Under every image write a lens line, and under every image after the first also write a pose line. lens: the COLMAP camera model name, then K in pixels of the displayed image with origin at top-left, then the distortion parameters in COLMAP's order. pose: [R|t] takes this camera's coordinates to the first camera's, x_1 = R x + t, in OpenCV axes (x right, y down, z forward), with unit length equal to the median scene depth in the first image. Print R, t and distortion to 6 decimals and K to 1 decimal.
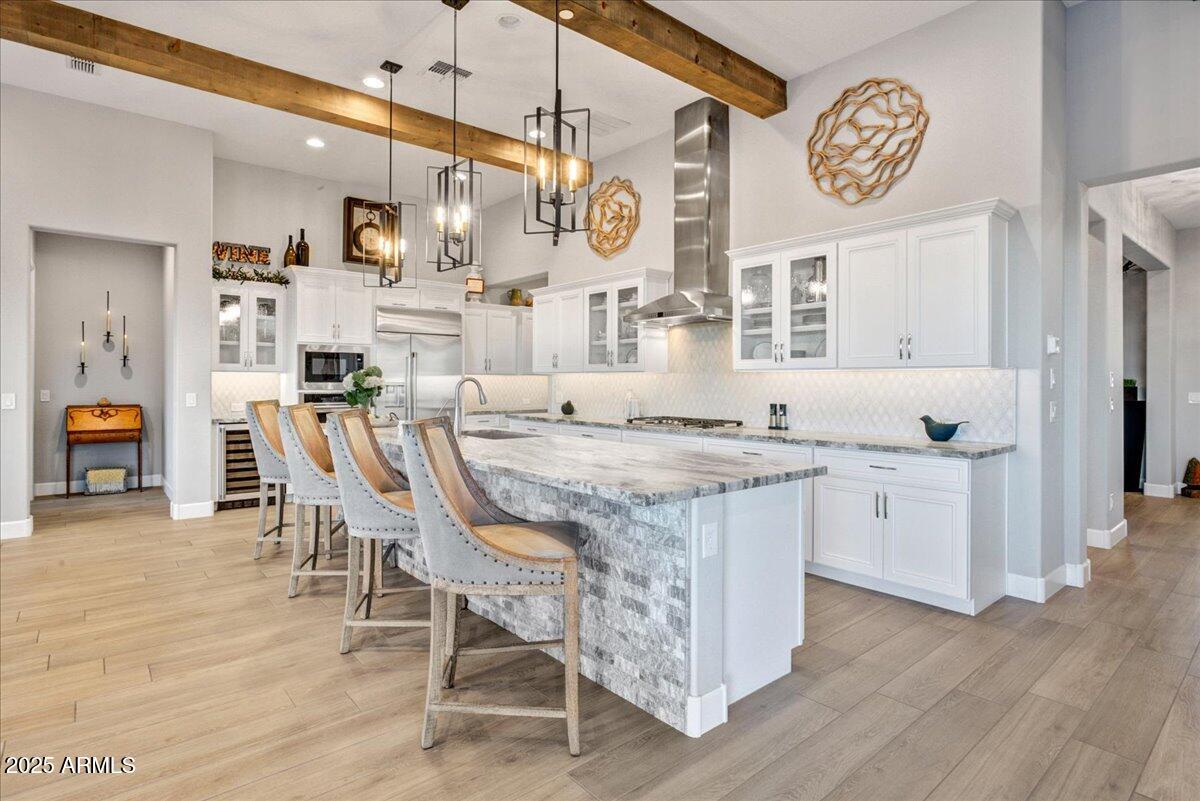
lens RADIAL K [[613.4, 0, 593.5], [0, 613.4, 384.1], [0, 0, 1]] dist [-0.011025, 0.000145]
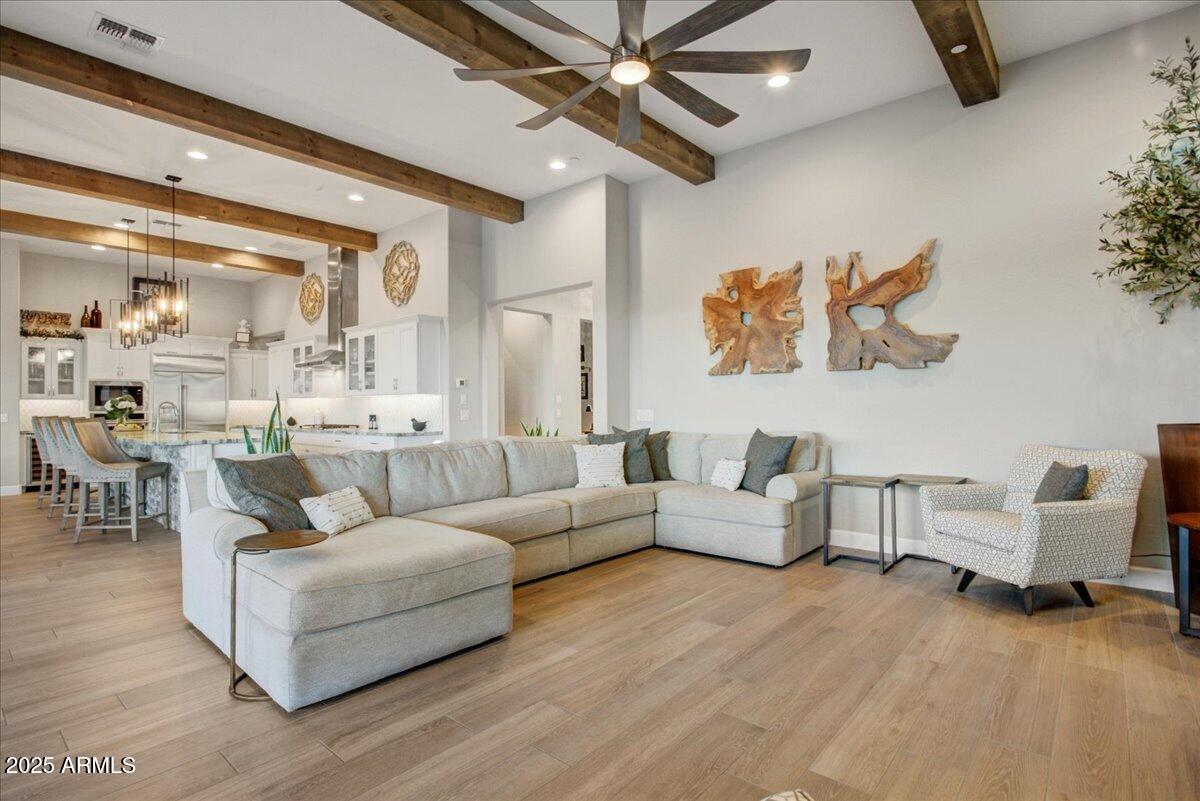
lens RADIAL K [[586.5, 0, 601.3], [0, 586.5, 403.5], [0, 0, 1]] dist [-0.008453, -0.000242]
pose [[0.986898, -0.009656, 0.161058, 0.551253], [0.010837, 0.999920, -0.006459, 0.014603], [-0.160983, 0.008120, 0.986924, -0.636854]]
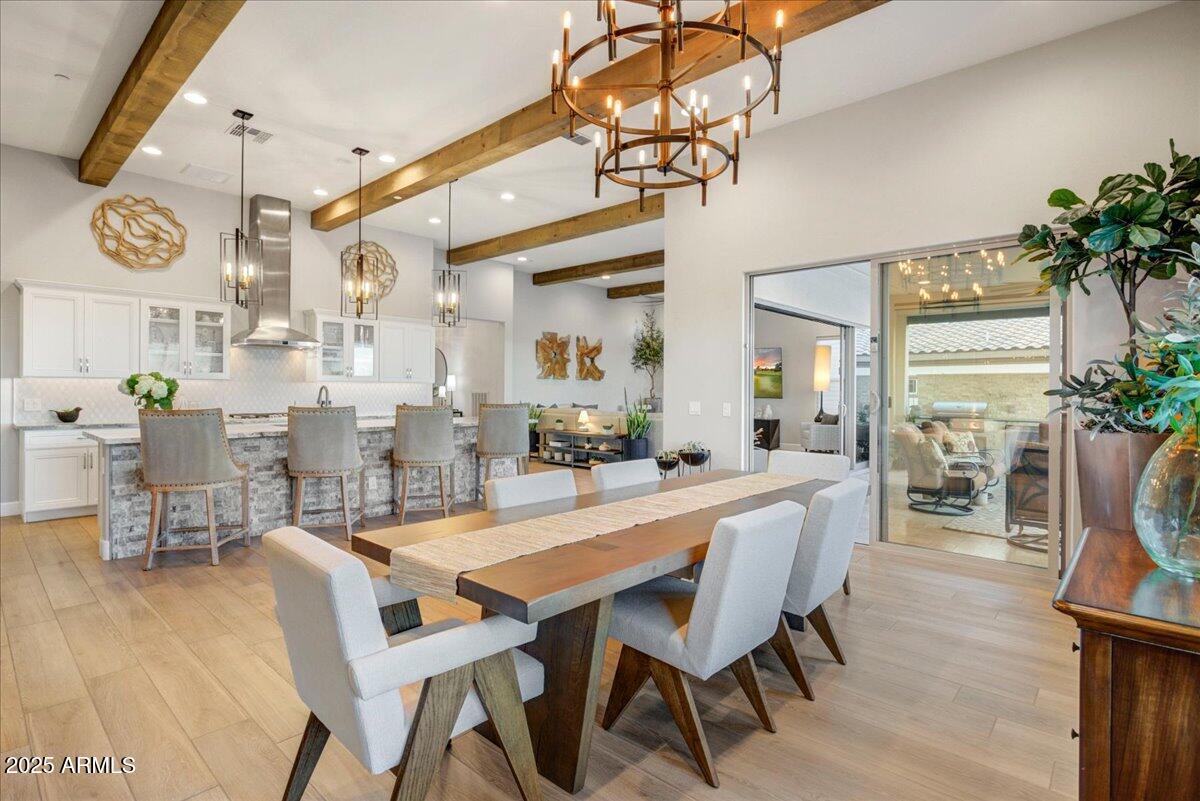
lens RADIAL K [[581.8, 0, 596.1], [0, 581.8, 391.2], [0, 0, 1]] dist [-0.003231, -0.000640]
pose [[-0.136625, -0.007600, 0.990594, -1.156361], [-0.004242, 0.999966, 0.007087, -0.007987], [-0.990614, -0.003233, -0.136652, 0.376363]]
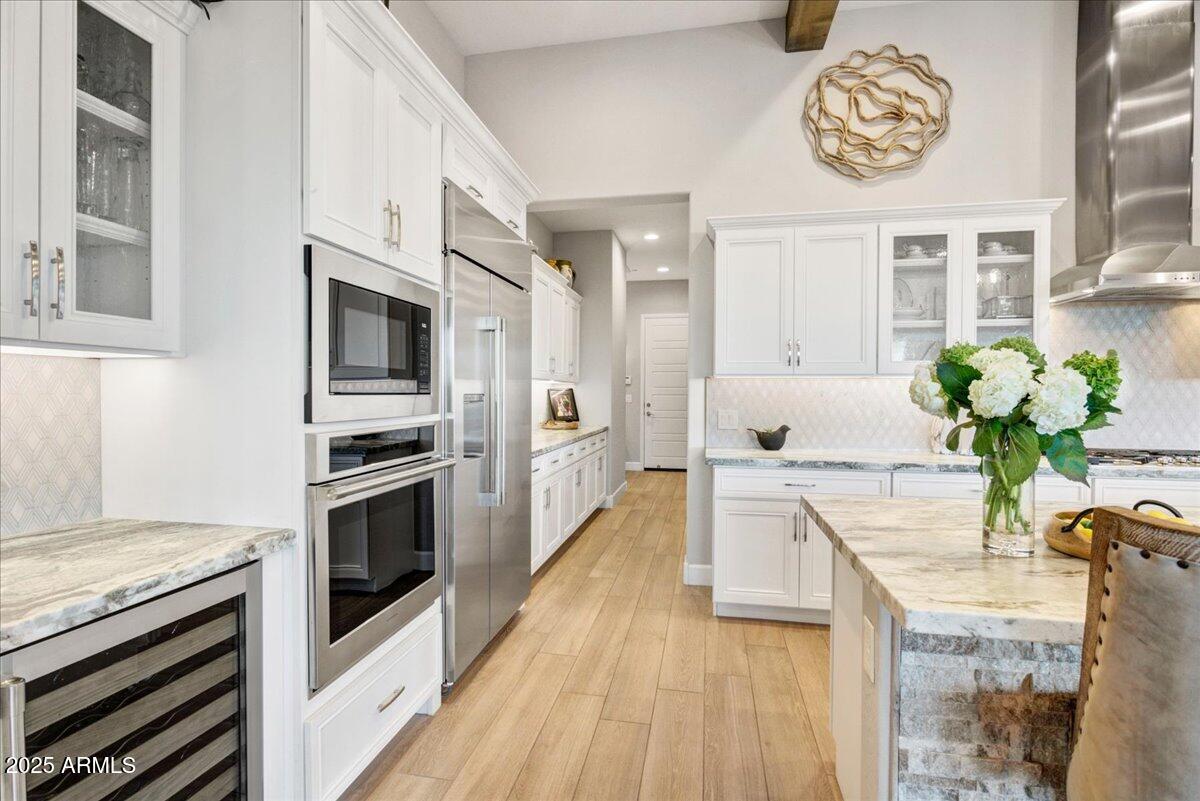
lens RADIAL K [[638.1, 0, 561.4], [0, 638.1, 396.9], [0, 0, 1]] dist [0.000684, 0.000188]
pose [[0.791630, -0.007192, 0.610959, -0.627586], [0.001624, 0.999952, 0.009667, -0.005706], [-0.610999, -0.006661, 0.791603, 0.744357]]
